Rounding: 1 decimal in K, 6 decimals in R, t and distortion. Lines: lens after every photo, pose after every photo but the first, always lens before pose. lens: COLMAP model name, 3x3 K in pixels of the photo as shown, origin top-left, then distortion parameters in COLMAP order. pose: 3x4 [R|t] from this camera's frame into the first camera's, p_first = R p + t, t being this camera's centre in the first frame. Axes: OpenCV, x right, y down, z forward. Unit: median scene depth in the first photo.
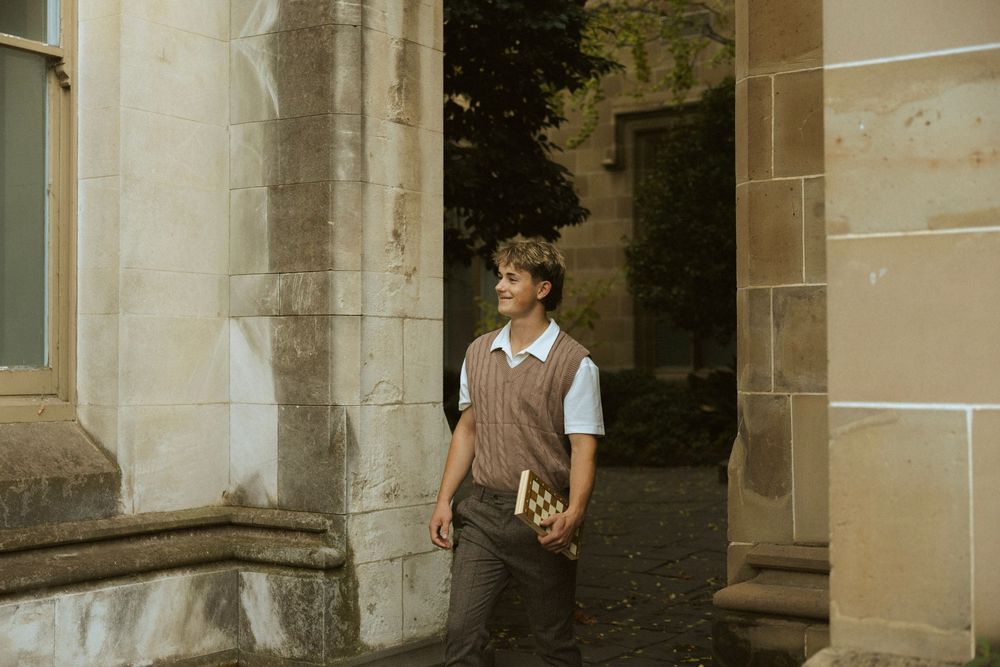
lens RADIAL K [[1333.4, 0, 515.0], [0, 1333.4, 345.1], [0, 0, 1]] dist [0.026755, 0.011477]
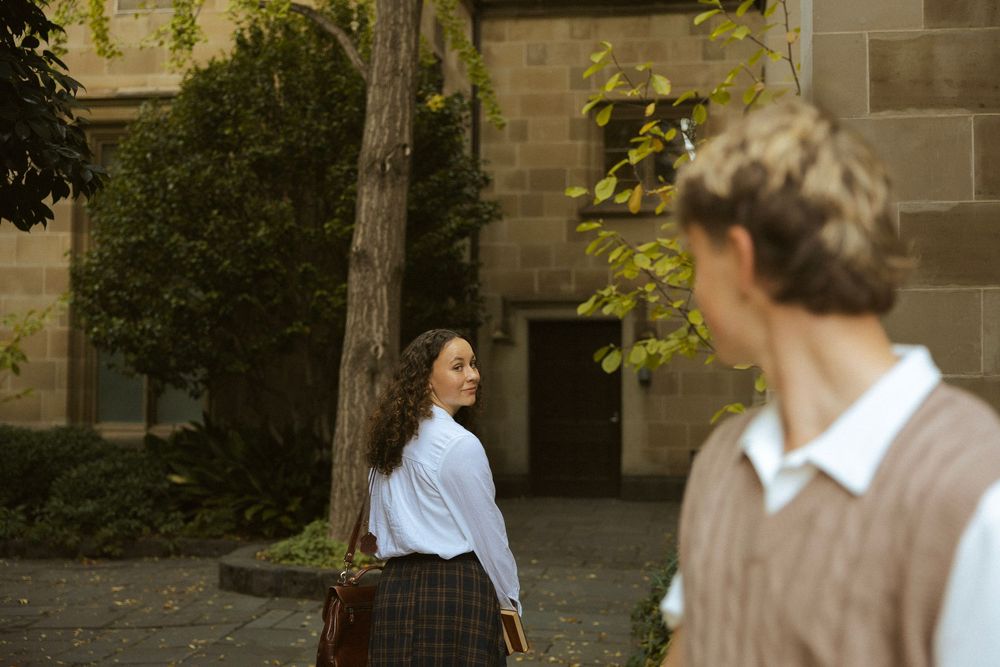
lens RADIAL K [[1412.4, 0, 500.0], [0, 1412.4, 333.5], [0, 0, 1]] dist [0.051059, -0.001679]
pose [[0.915551, 0.032419, 0.400894, -0.031675], [-0.015313, 0.998833, -0.045803, -0.003912], [-0.401911, 0.035796, 0.914979, 0.322247]]
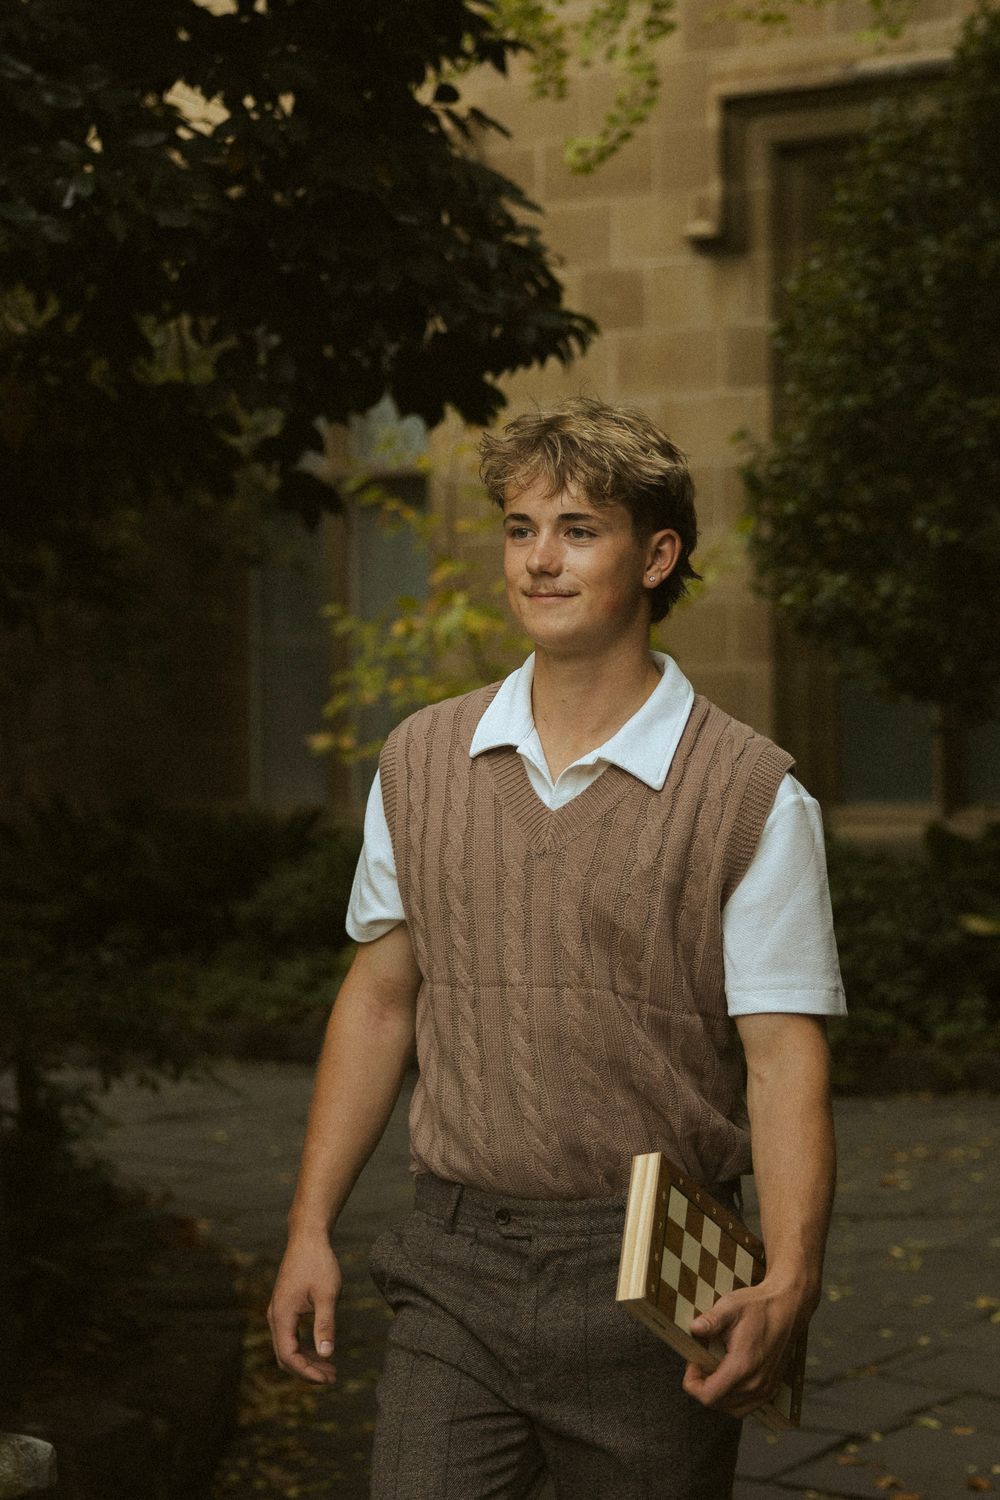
lens RADIAL K [[3515.4, 0, 497.4], [0, 3515.4, 608.7], [0, 0, 1]] dist [-0.022712, 0.254639]
pose [[0.999988, 0.001064, 0.004836, 0.025694], [-0.000883, 0.999305, -0.037260, -0.001511], [-0.004872, 0.037256, 0.999294, 0.151176]]
